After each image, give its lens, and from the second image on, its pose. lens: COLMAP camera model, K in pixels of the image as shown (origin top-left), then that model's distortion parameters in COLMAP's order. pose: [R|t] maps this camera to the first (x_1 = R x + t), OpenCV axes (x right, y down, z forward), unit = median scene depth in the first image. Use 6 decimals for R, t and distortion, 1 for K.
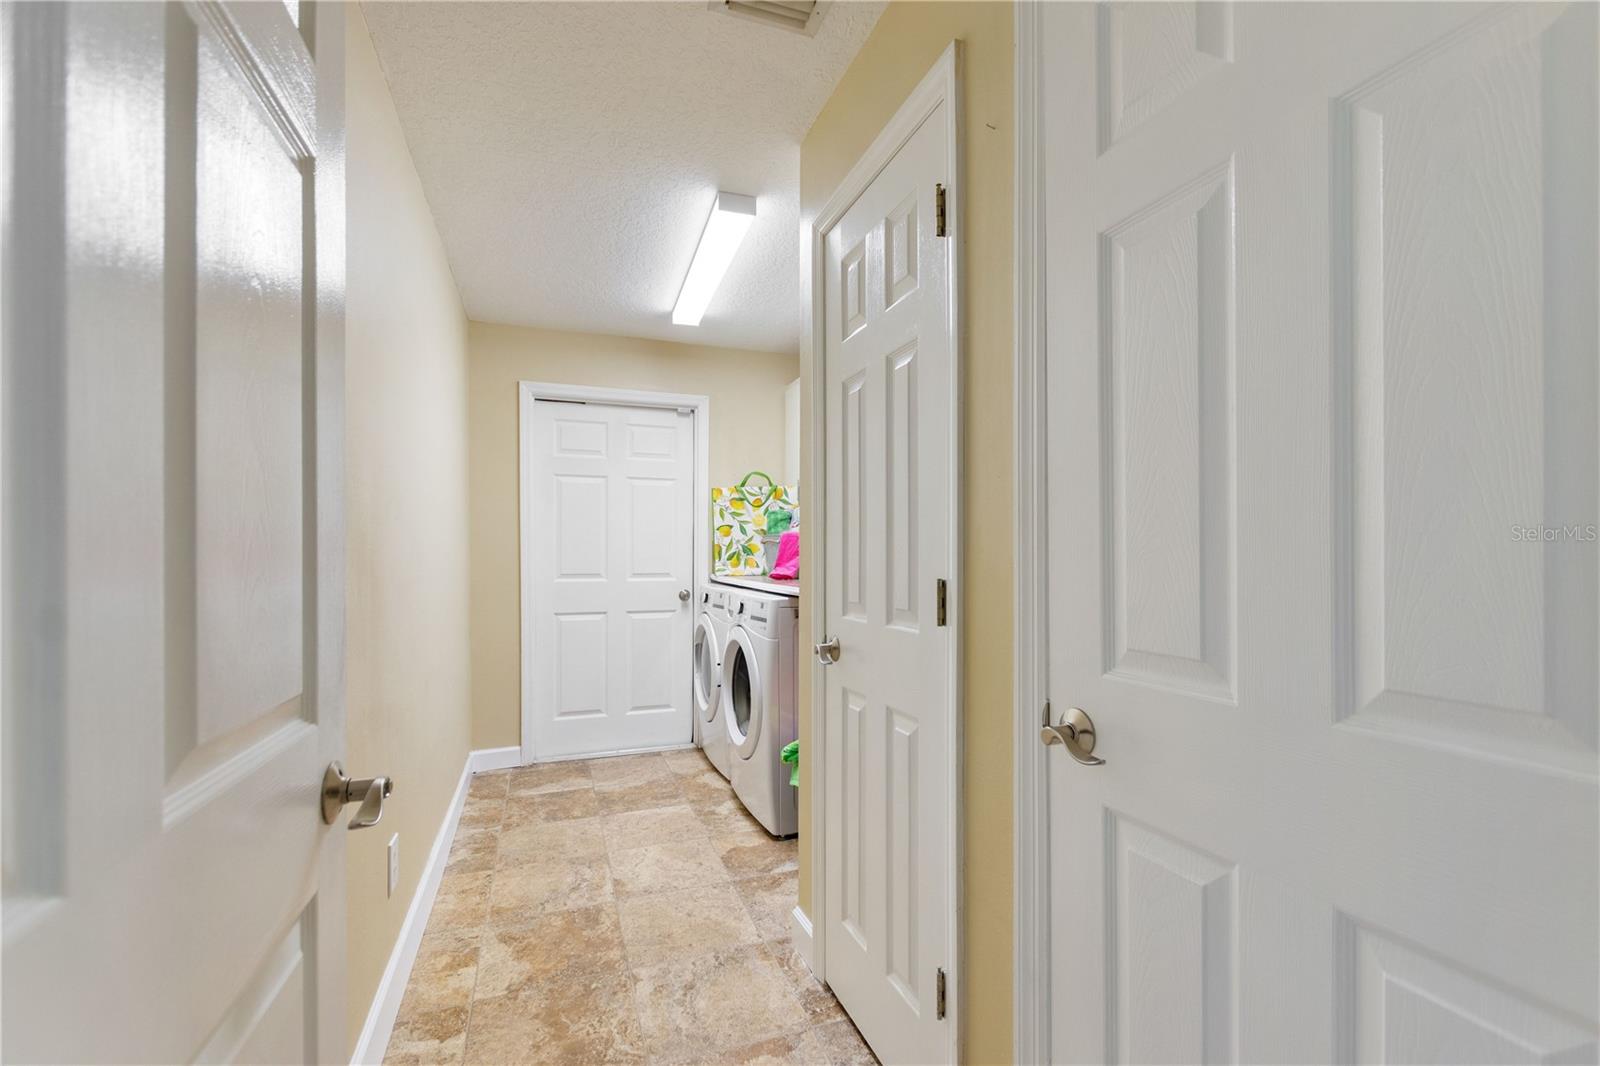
lens RADIAL K [[692.3, 0, 800.1], [0, 692.3, 545.5], [0, 0, 1]] dist [0.008180, -0.003669]
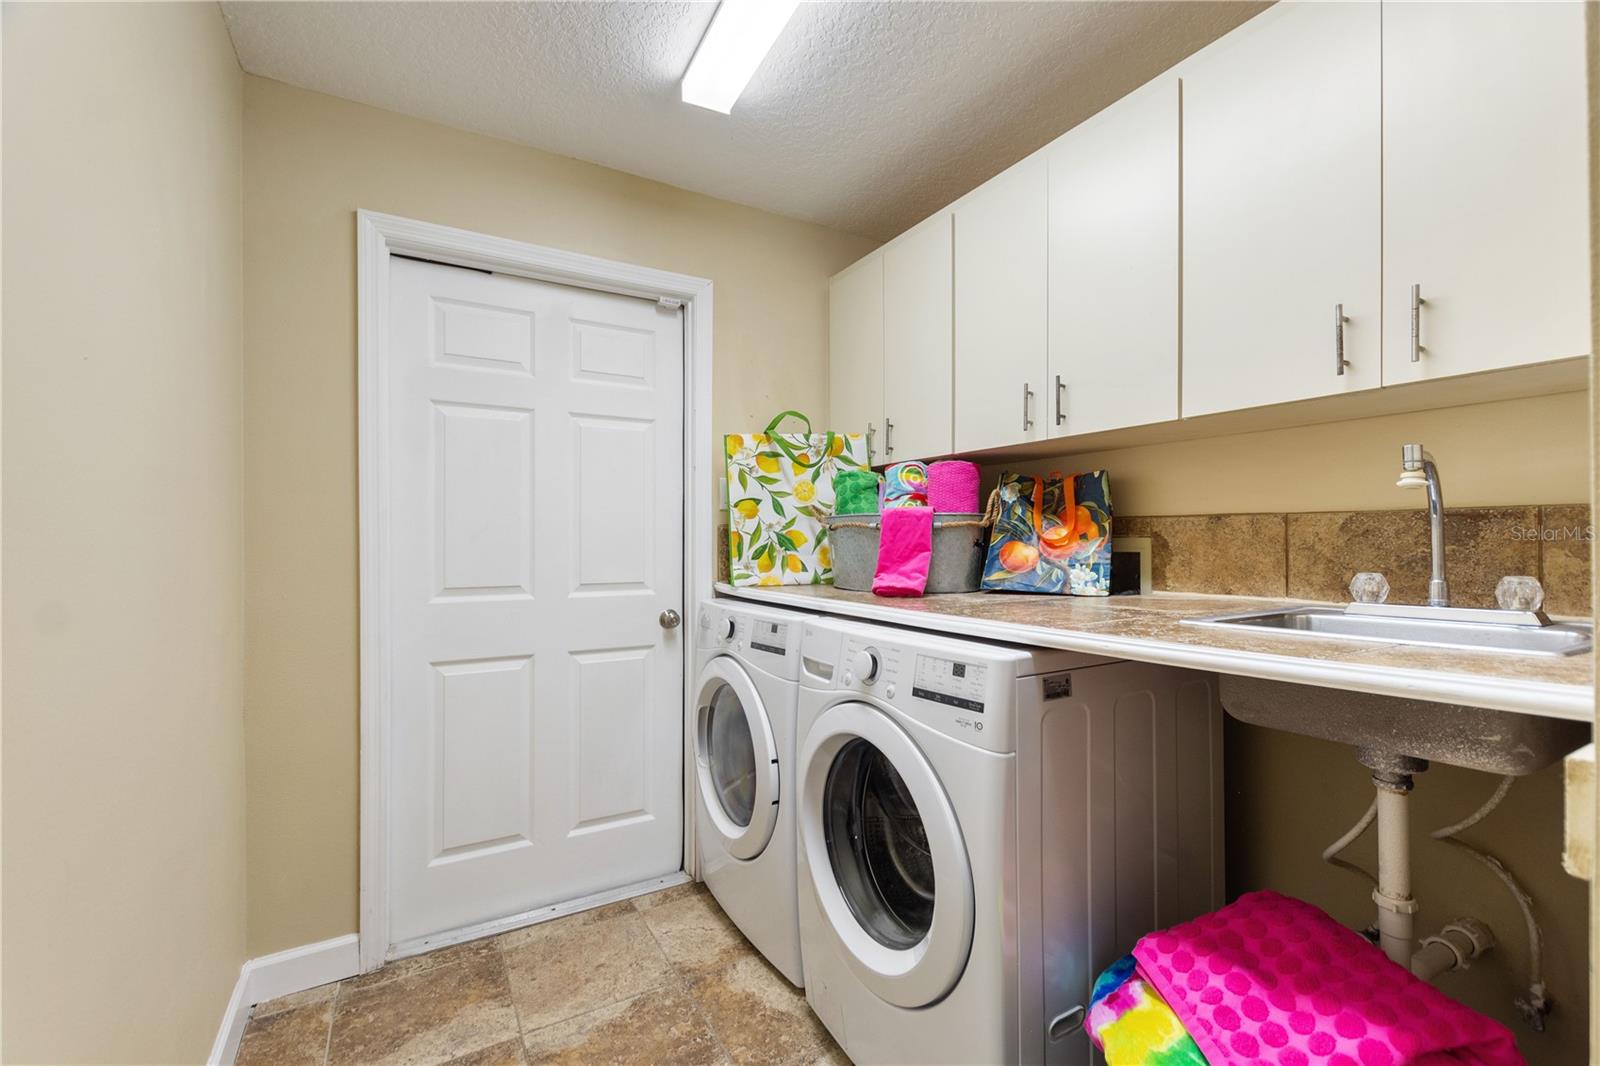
lens RADIAL K [[692.3, 0, 801.9], [0, 692.3, 529.5], [0, 0, 1]] dist [0.008180, -0.003669]
pose [[0.985638, -0.000809, 0.168868, -0.162172], [0.002400, 0.999955, -0.009218, 0.001849], [-0.168853, 0.009491, 0.985596, 0.423460]]
